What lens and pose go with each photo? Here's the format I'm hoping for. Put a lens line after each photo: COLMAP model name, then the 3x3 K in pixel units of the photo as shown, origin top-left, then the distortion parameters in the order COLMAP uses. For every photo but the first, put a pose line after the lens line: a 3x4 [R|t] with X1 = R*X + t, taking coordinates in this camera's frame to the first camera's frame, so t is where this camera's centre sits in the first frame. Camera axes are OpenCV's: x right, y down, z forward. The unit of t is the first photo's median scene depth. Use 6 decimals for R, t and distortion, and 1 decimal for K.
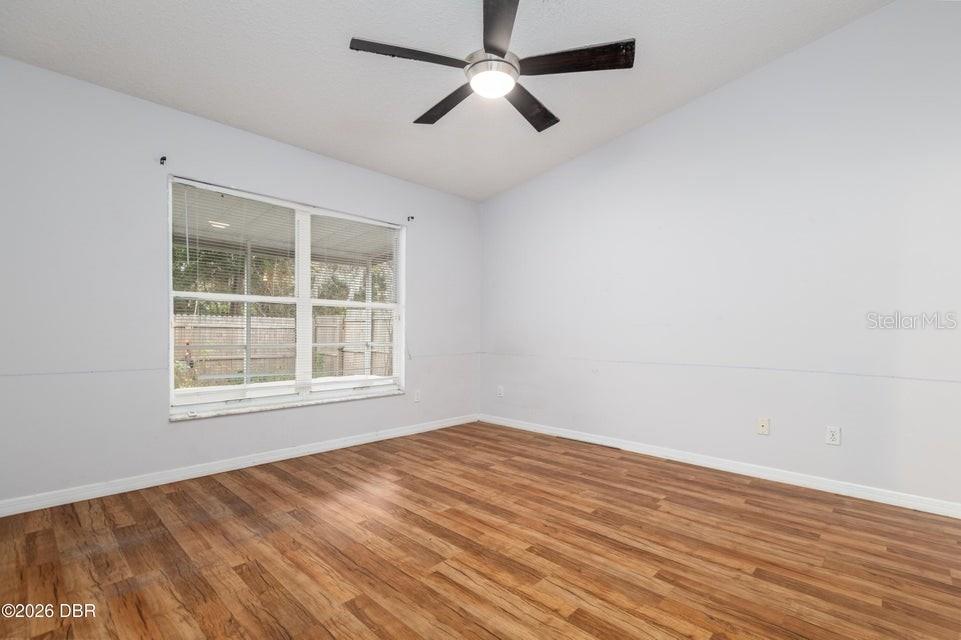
lens RADIAL K [[433.6, 0, 482.4], [0, 433.6, 321.1], [0, 0, 1]] dist [0.000875, 0.001082]
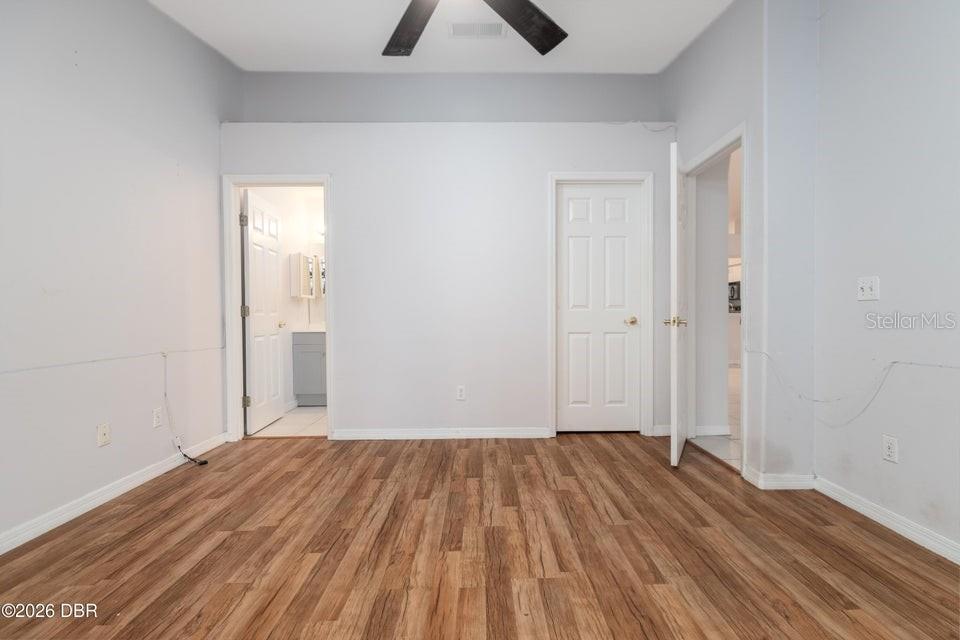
lens RADIAL K [[433.1, 0, 481.7], [0, 433.1, 318.9], [0, 0, 1]] dist [0.000875, 0.001082]
pose [[-0.695940, -0.013294, 0.717977, -0.595185], [-0.015289, 0.999876, 0.003693, 0.027132], [-0.717937, -0.008407, -0.696057, 1.626037]]
